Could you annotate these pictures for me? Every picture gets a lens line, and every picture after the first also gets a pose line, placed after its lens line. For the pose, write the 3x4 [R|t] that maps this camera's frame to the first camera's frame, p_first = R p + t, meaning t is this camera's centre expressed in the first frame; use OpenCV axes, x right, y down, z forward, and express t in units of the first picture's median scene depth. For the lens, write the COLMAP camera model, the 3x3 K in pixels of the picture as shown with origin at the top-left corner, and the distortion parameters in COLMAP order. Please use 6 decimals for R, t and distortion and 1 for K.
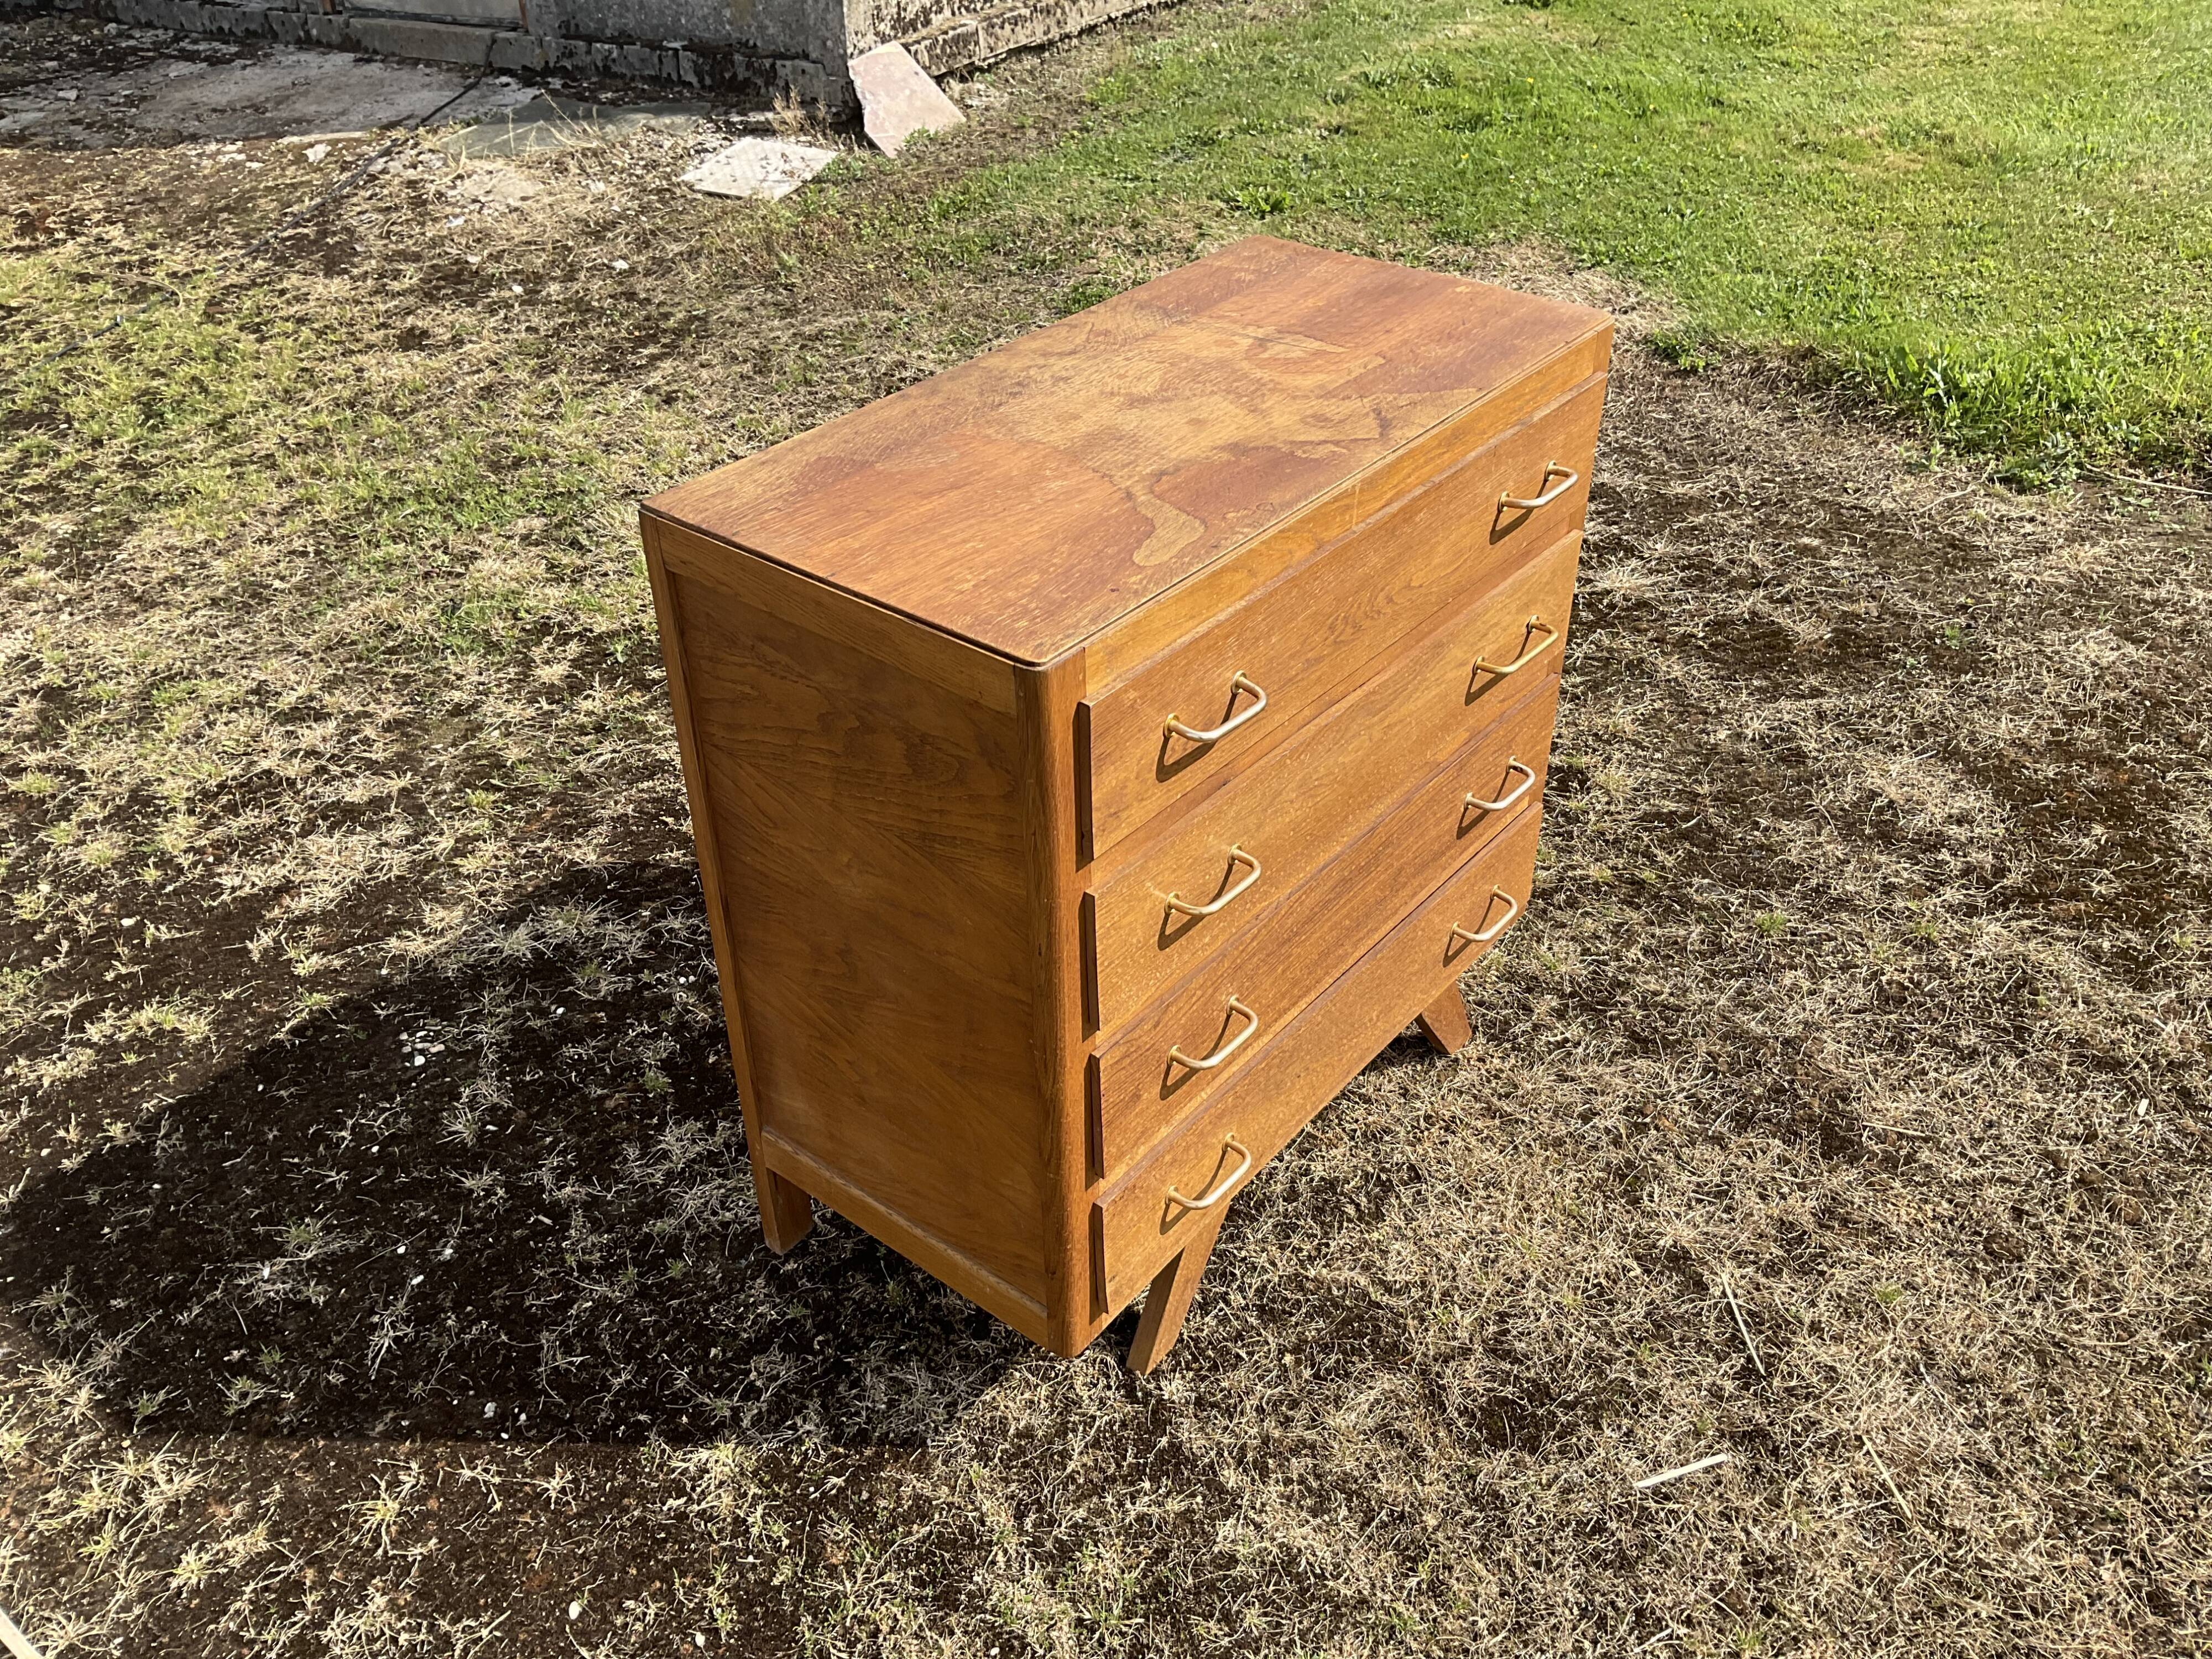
lens RADIAL K [[1841.9, 0, 1104.7], [0, 1841.9, 828.6], [0, 0, 1]] dist [0.069023, -0.145148]
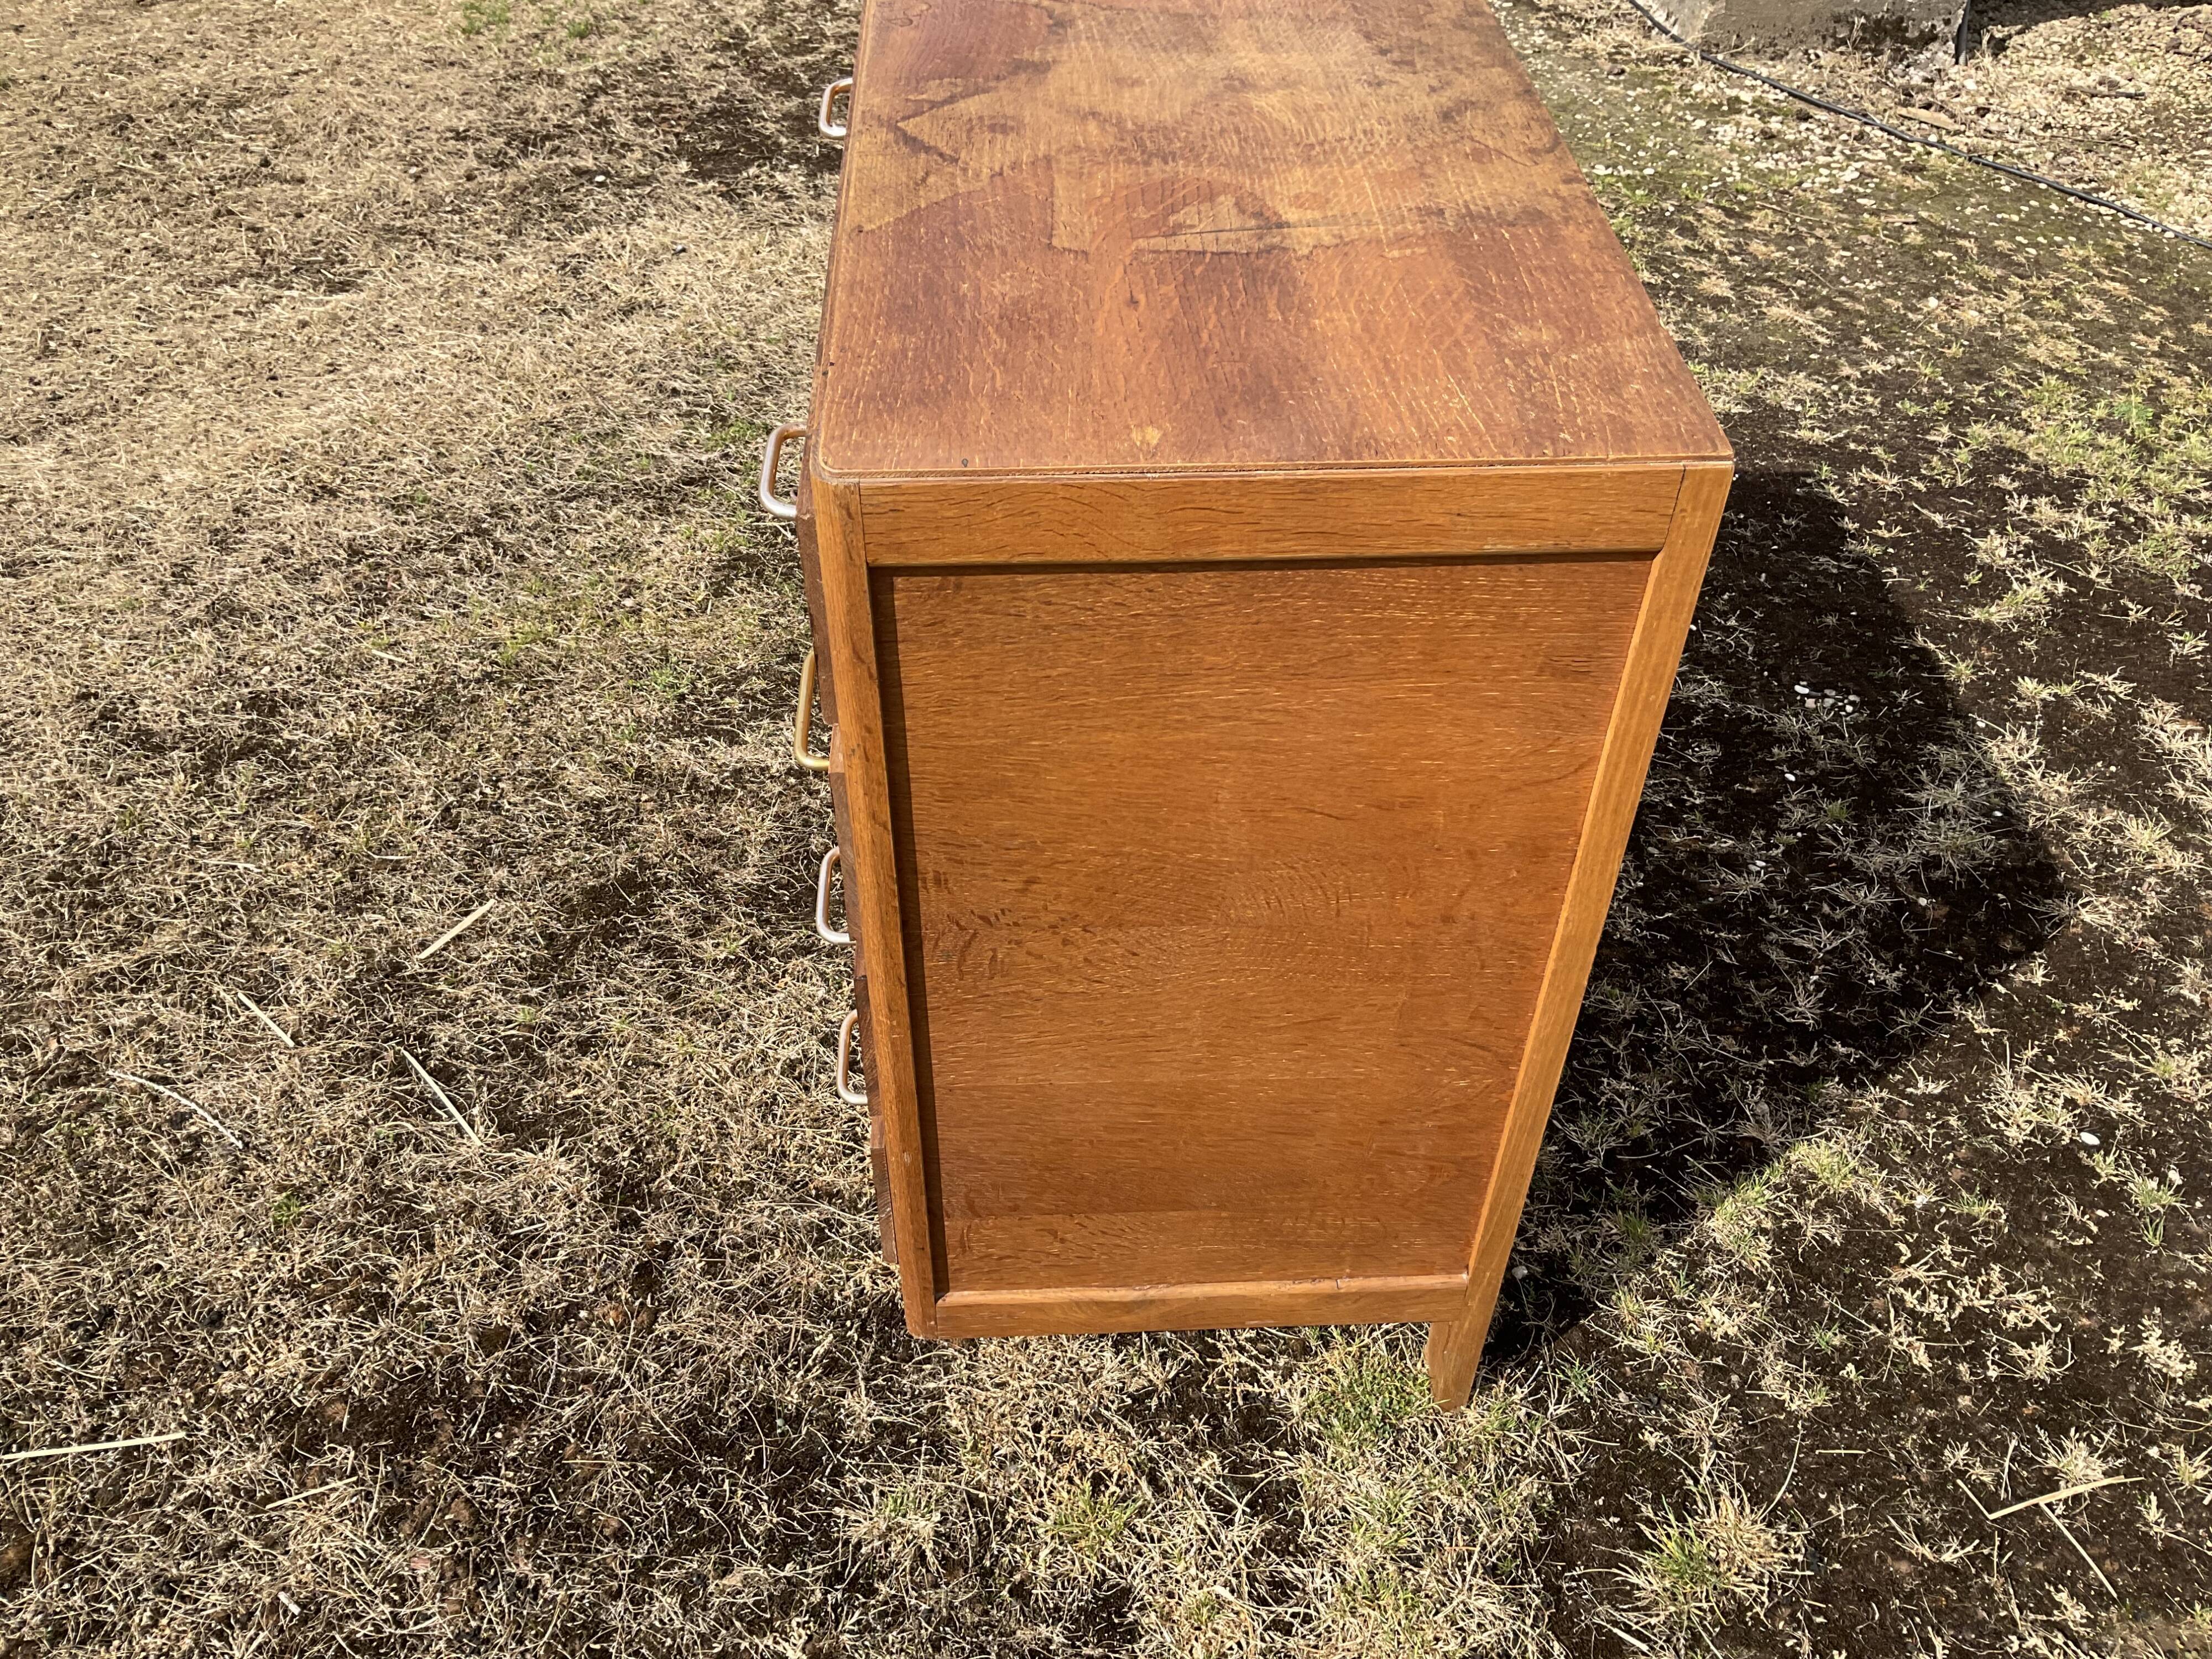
lens RADIAL K [[1841.9, 0, 1115.3], [0, 1841.9, 837.4], [0, 0, 1]] dist [0.069023, -0.145148]
pose [[-0.742826, 0.462092, -0.484438, 0.365269], [-0.385471, 0.296414, 0.873814, -0.514177], [0.547377, 0.835829, -0.042061, 0.852103]]
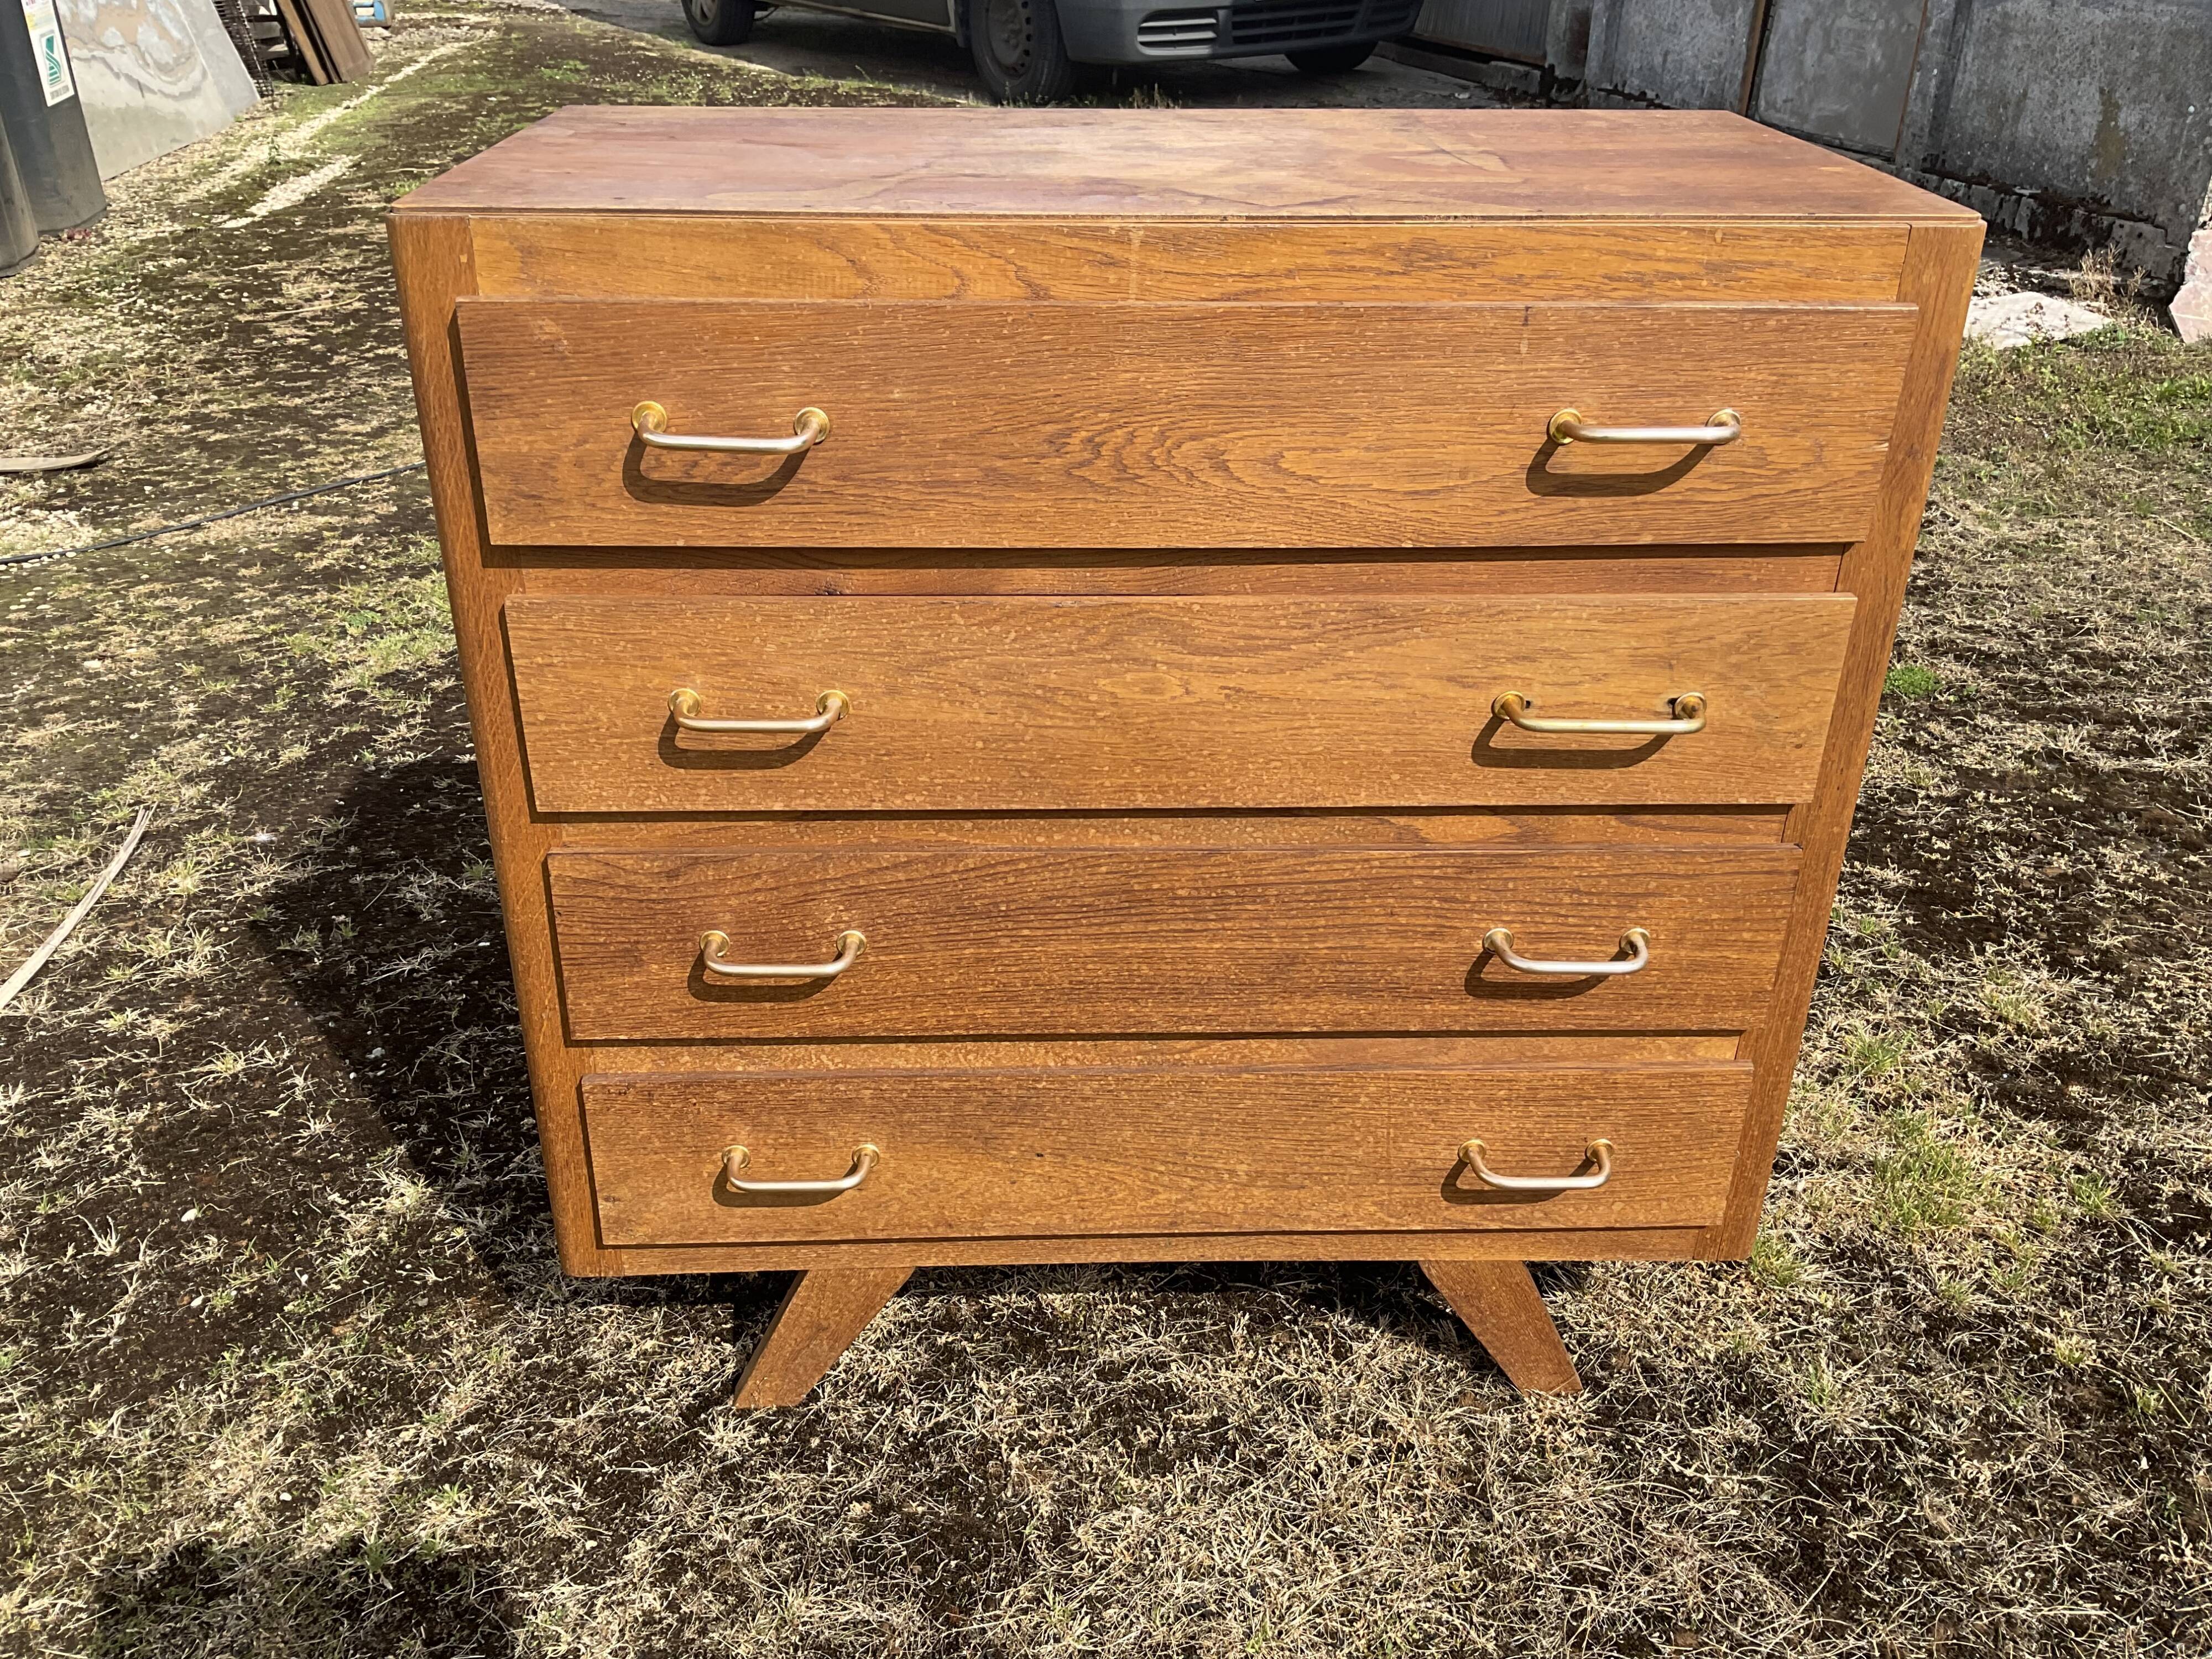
lens RADIAL K [[1841.9, 0, 1089.4], [0, 1841.9, 821.3], [0, 0, 1]] dist [0.069023, -0.145148]
pose [[0.654604, 0.373869, -0.657051, 0.396432], [-0.449209, 0.891430, 0.059696, -0.020653], [0.608033, 0.256076, 0.751479, 0.346658]]
